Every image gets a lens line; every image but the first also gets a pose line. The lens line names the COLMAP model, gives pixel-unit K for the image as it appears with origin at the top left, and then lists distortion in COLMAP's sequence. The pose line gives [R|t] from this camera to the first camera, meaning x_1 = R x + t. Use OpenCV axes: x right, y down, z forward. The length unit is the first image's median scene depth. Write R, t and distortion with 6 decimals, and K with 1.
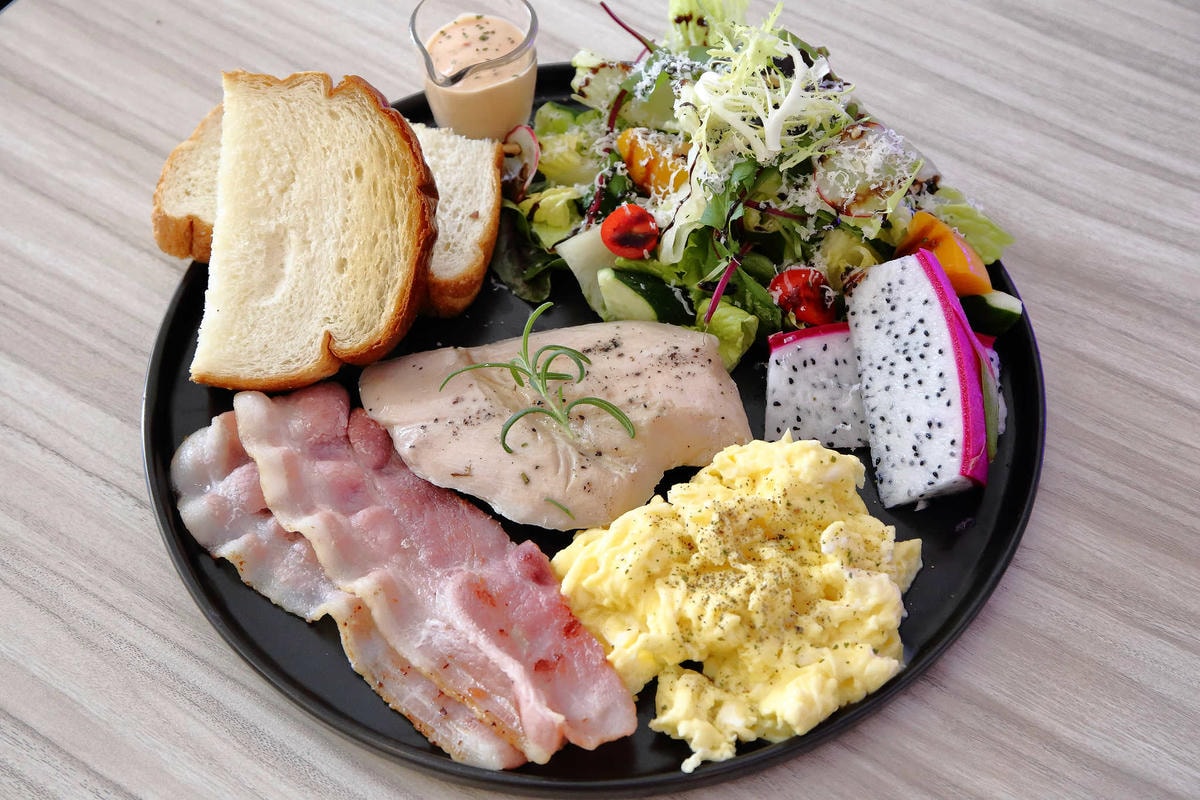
lens RADIAL K [[2024.7, 0, 600.7], [0, 2024.7, 401.2], [0, 0, 1]] dist [0.040621, 0.000000]
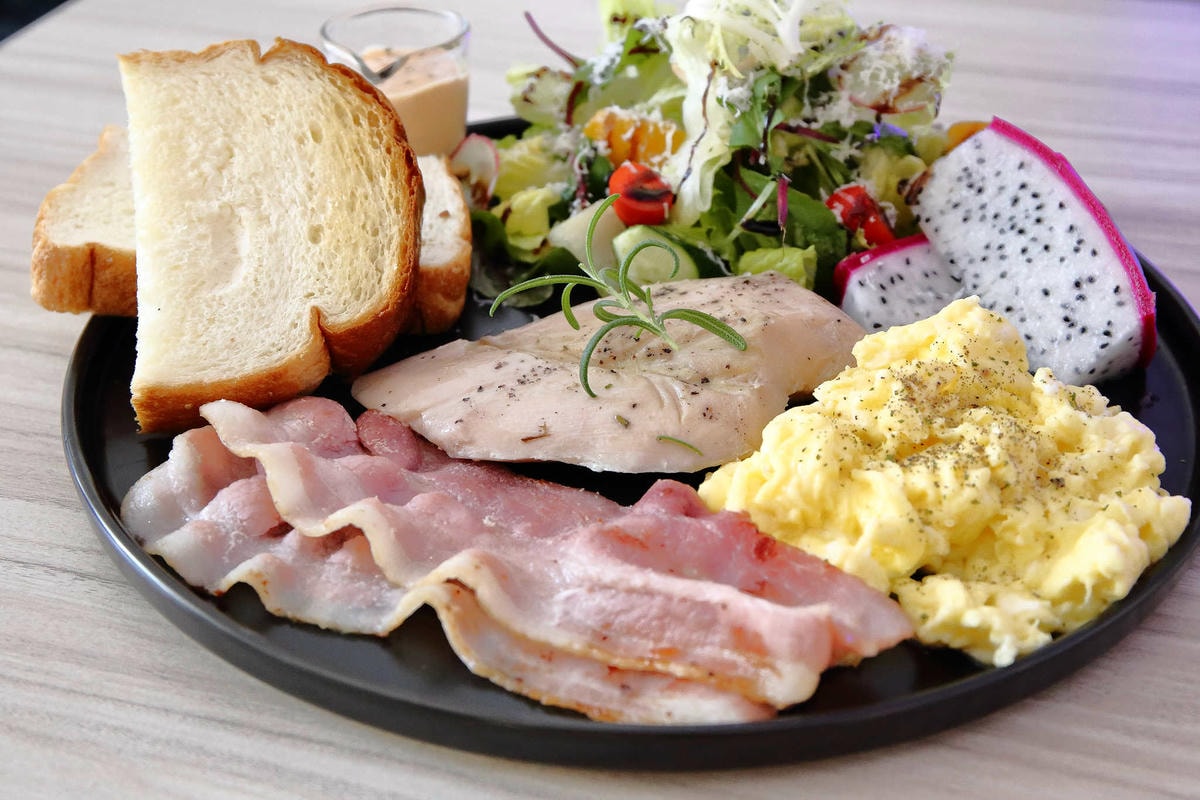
lens RADIAL K [[1723.4, 0, 598.1], [0, 1723.4, 398.4], [0, 0, 1]] dist [0.007098, 0.000000]
pose [[0.951630, -0.133158, 0.276894, -0.216862], [0.229925, 0.906421, -0.354309, 0.249056], [-0.203803, 0.400836, 0.893194, 0.417094]]
